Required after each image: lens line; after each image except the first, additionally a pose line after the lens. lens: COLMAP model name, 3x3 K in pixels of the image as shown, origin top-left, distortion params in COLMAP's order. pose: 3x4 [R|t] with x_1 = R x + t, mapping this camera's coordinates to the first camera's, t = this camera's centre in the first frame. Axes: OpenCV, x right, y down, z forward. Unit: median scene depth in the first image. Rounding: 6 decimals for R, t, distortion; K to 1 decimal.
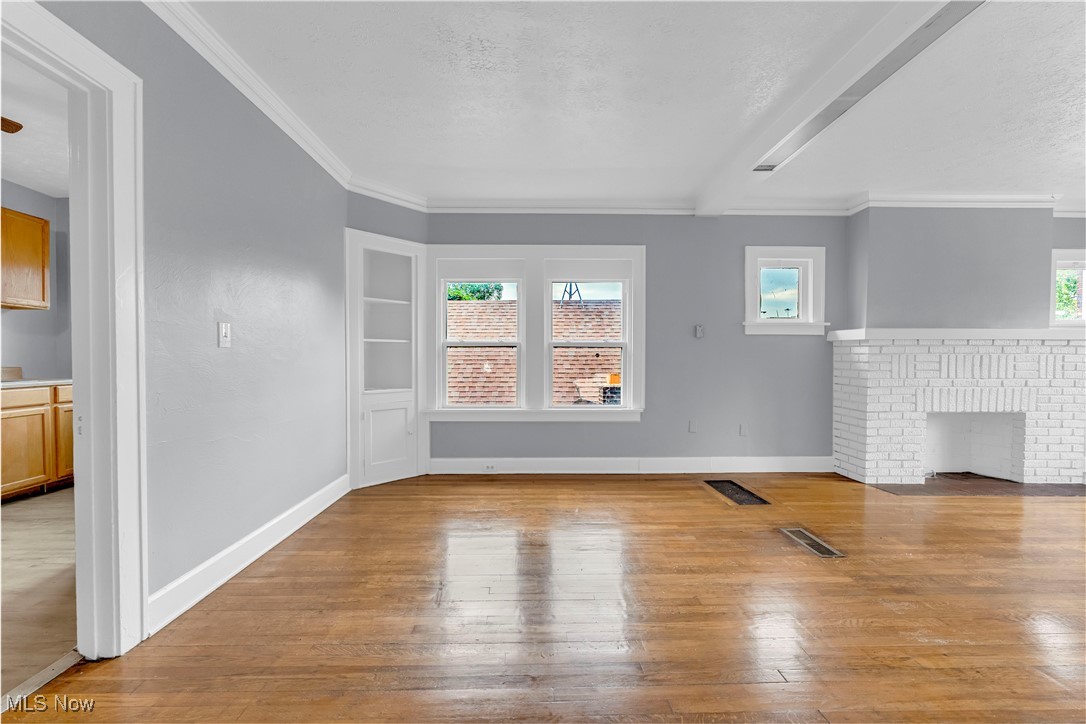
lens RADIAL K [[424.6, 0, 543.5], [0, 424.6, 365.2], [0, 0, 1]] dist [0.002068, -0.000166]
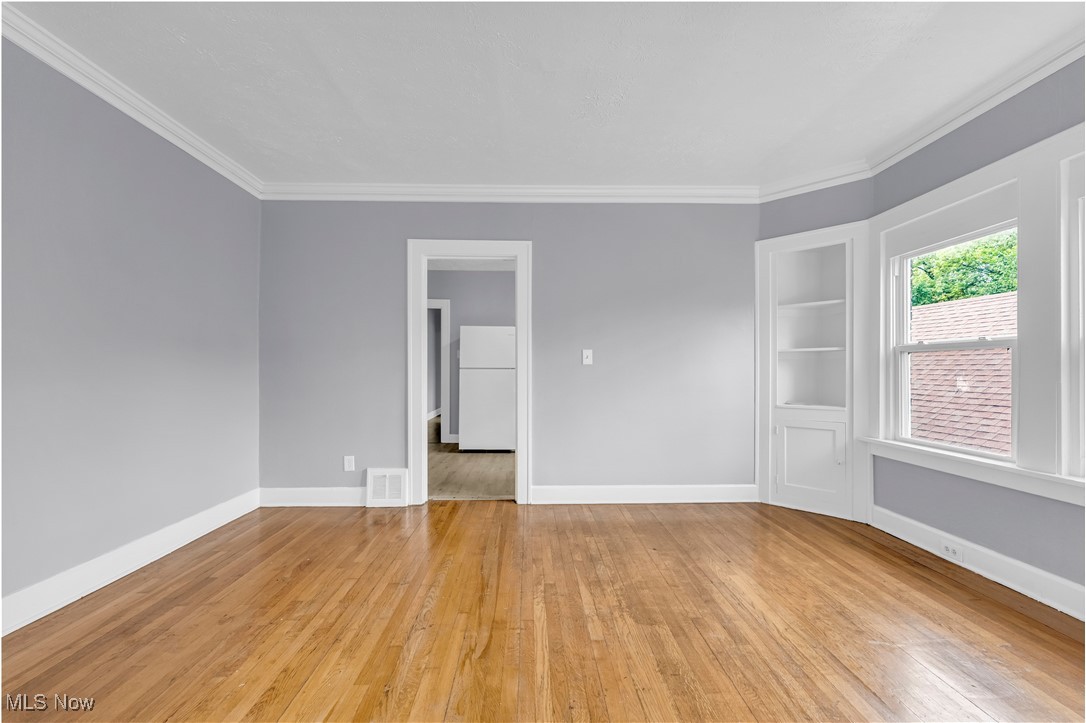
lens RADIAL K [[424.6, 0, 544.5], [0, 424.6, 366.1], [0, 0, 1]] dist [0.002068, -0.000166]
pose [[0.010137, -0.020182, -0.999745, 0.603490], [-0.013109, 0.999708, -0.020315, 0.001937], [0.999863, 0.013312, 0.009870, 0.537432]]
